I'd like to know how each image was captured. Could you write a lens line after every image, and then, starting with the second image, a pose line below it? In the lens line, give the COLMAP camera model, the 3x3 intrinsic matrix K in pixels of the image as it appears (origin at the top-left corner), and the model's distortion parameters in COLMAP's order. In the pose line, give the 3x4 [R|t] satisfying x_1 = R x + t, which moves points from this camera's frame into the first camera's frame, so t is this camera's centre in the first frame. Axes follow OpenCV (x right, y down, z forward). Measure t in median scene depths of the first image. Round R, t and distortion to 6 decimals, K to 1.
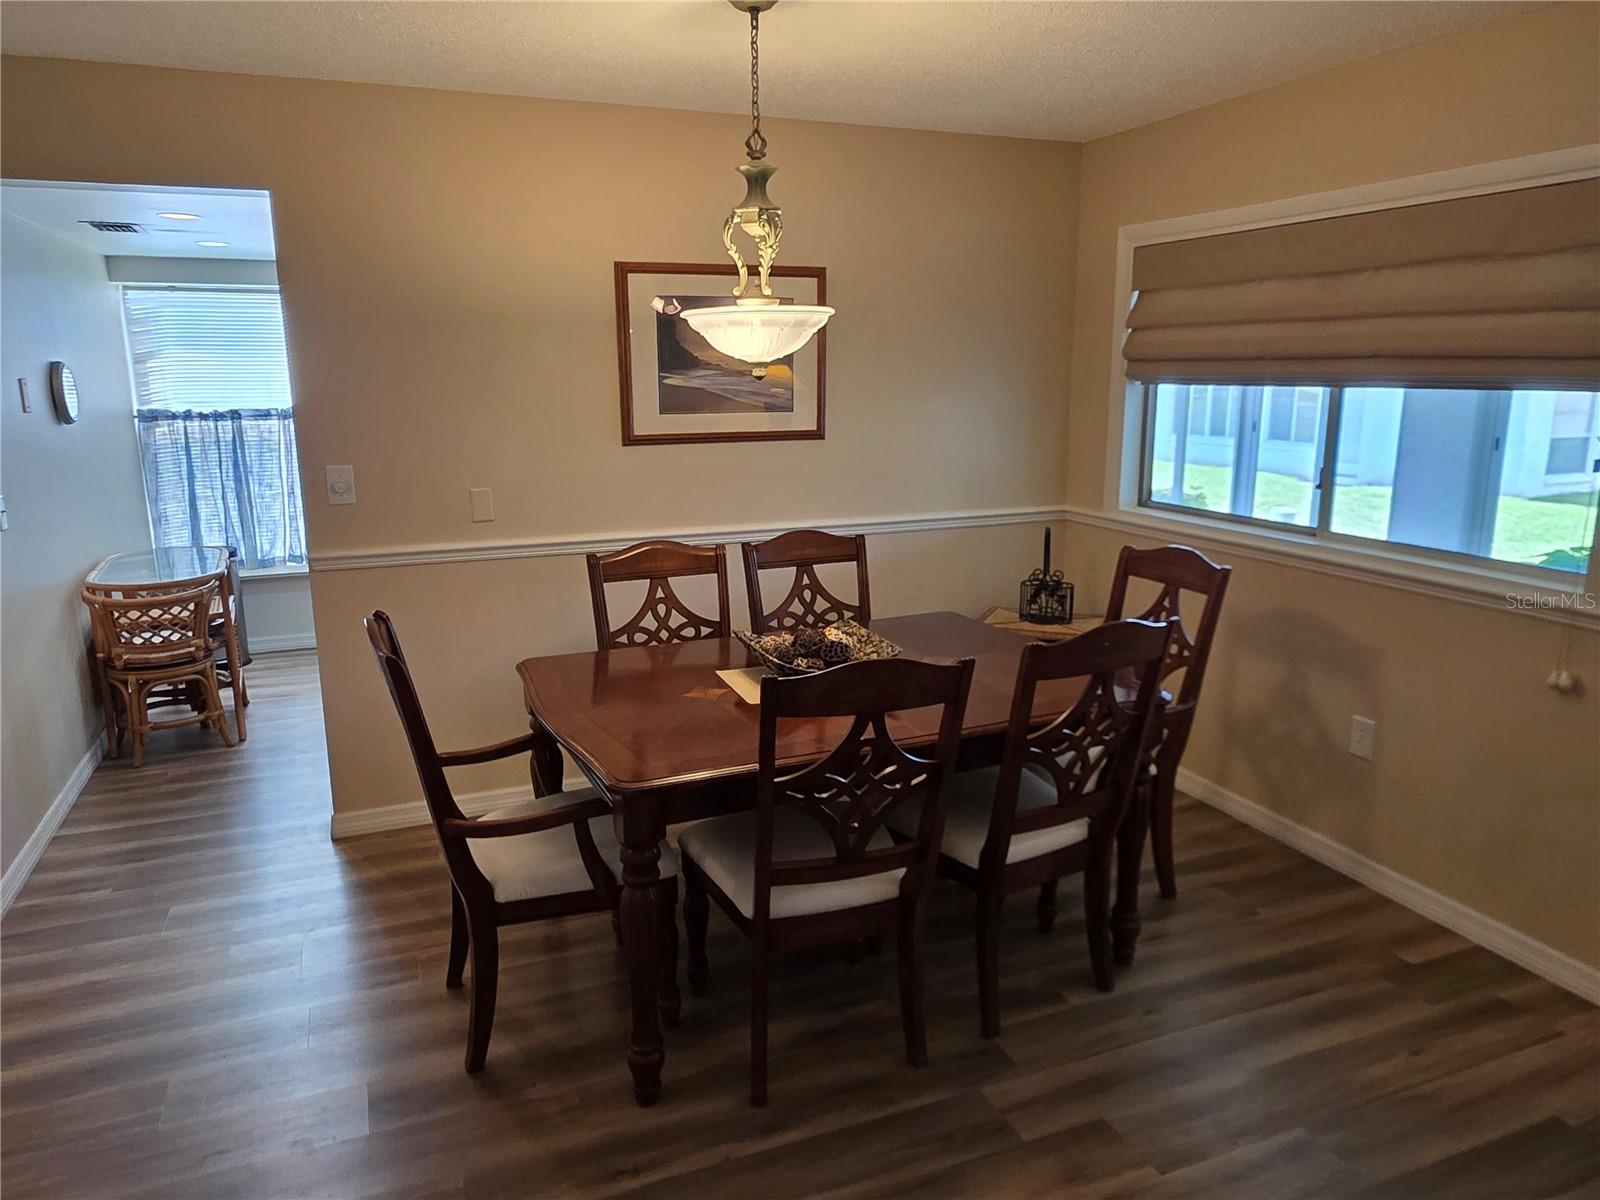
lens RADIAL K [[1073.1, 0, 796.8], [0, 1073.1, 606.0], [0, 0, 1]] dist [0.001702, 0.002895]
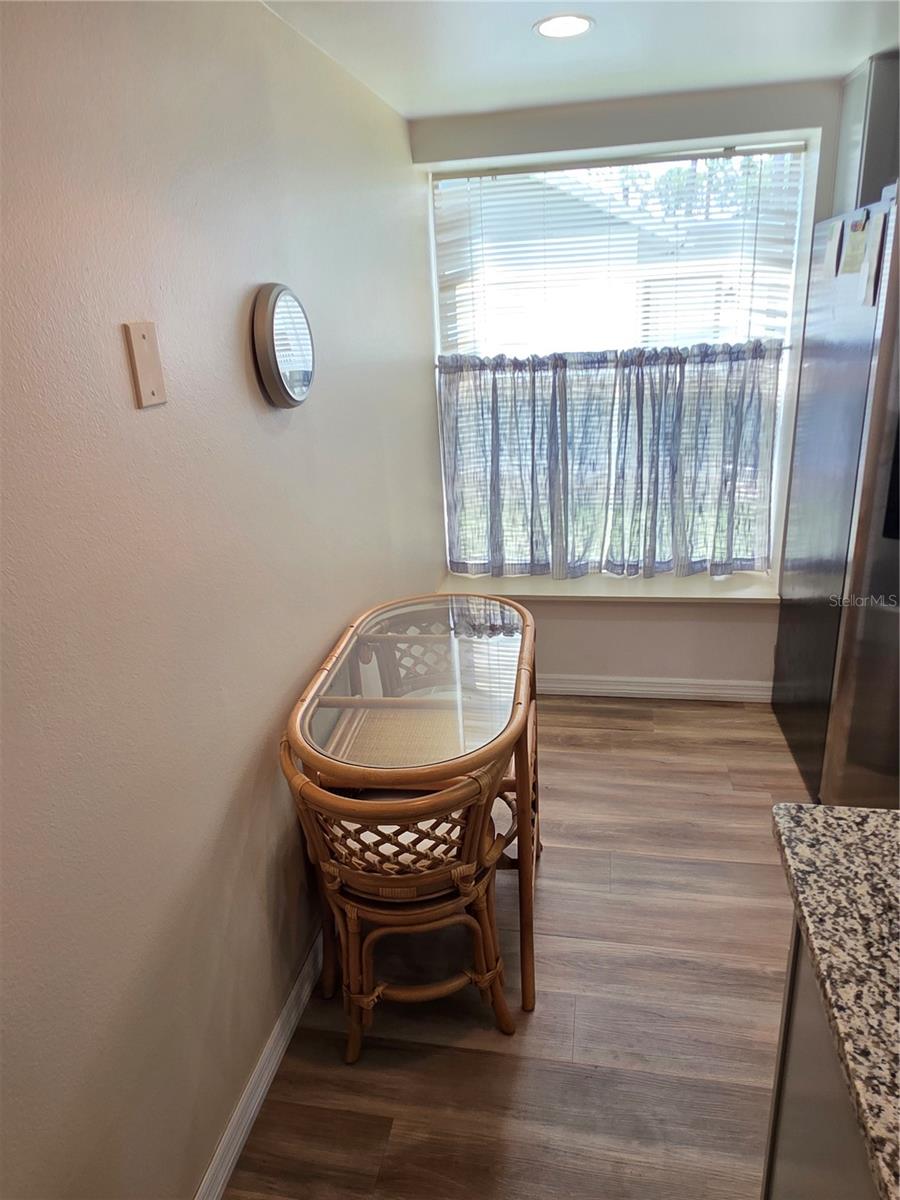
lens RADIAL K [[804.8, 0, 448.3], [0, 804.8, 598.1], [0, 0, 1]] dist [0.001702, 0.002895]
pose [[0.833596, 0.151741, -0.531124, -0.287943], [-0.073423, 0.983434, 0.165728, -0.110215], [0.547473, -0.099154, 0.830928, 0.522557]]
